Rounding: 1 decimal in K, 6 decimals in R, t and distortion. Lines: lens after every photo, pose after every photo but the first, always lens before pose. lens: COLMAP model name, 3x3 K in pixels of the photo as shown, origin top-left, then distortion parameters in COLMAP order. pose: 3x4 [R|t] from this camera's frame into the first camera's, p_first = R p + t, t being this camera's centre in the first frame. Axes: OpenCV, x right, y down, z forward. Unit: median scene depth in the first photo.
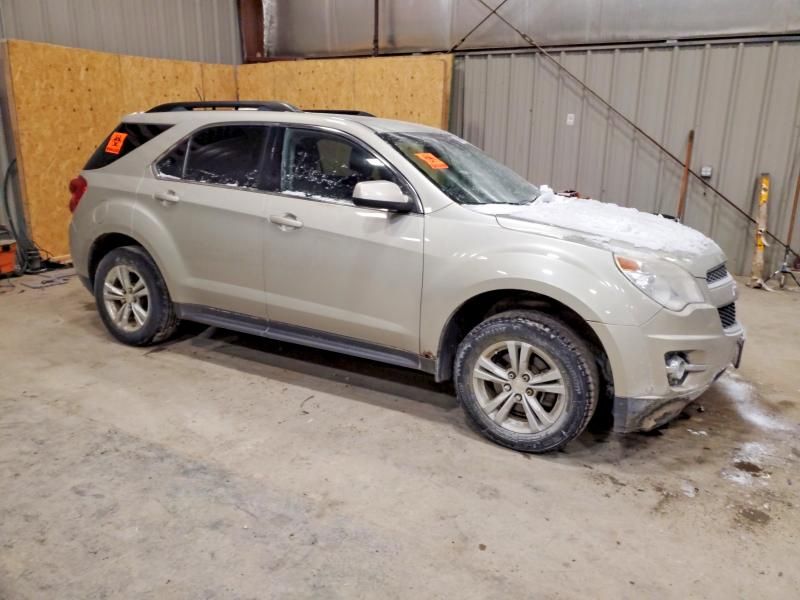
lens RADIAL K [[605.1, 0, 401.6], [0, 605.1, 294.9], [0, 0, 1]] dist [0.007831, 0.010294]
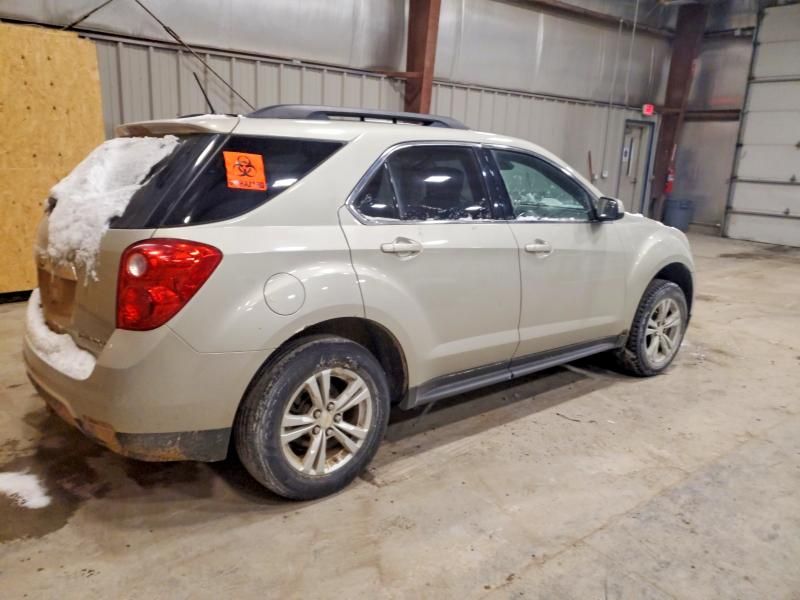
lens RADIAL K [[605.1, 0, 401.9], [0, 605.1, 299.0], [0, 0, 1]] dist [0.007831, 0.010294]
pose [[0.390917, -0.221714, 0.893324, -0.965295], [0.209040, 0.966578, 0.148420, -0.194667], [-0.896374, 0.128721, 0.424199, 0.666729]]
